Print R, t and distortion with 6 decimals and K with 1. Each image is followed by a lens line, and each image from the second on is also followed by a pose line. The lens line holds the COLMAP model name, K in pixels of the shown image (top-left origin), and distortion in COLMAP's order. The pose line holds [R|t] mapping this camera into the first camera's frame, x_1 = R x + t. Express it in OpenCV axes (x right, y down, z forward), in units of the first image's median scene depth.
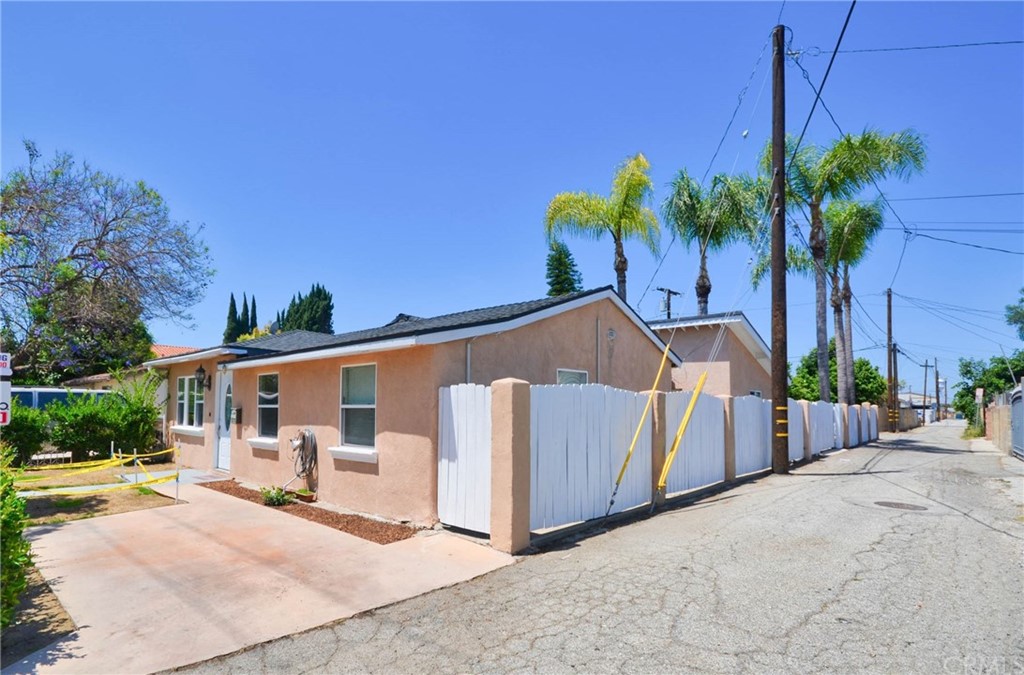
lens RADIAL K [[504.7, 0, 472.1], [0, 504.7, 374.7], [0, 0, 1]] dist [0.002164, 0.000461]
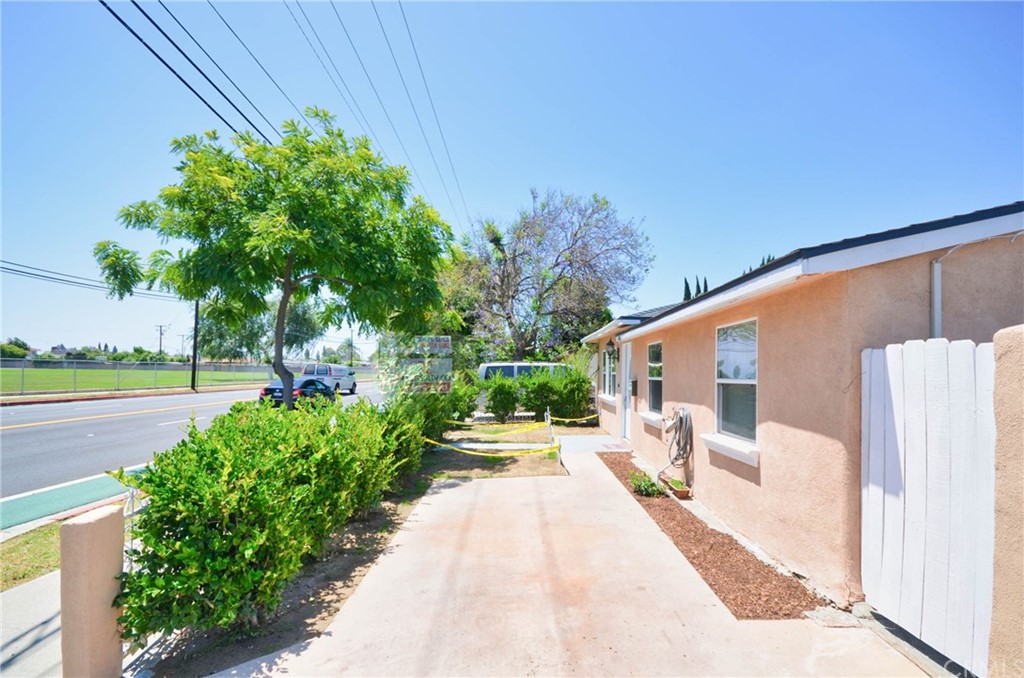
lens RADIAL K [[446.0, 0, 536.7], [0, 446.0, 363.4], [0, 0, 1]] dist [0.000005, -0.000075]
pose [[0.706287, -0.014435, -0.707779, 0.013912], [0.039679, 0.999028, 0.019220, 0.008350], [0.706813, -0.041659, 0.706173, 0.216030]]
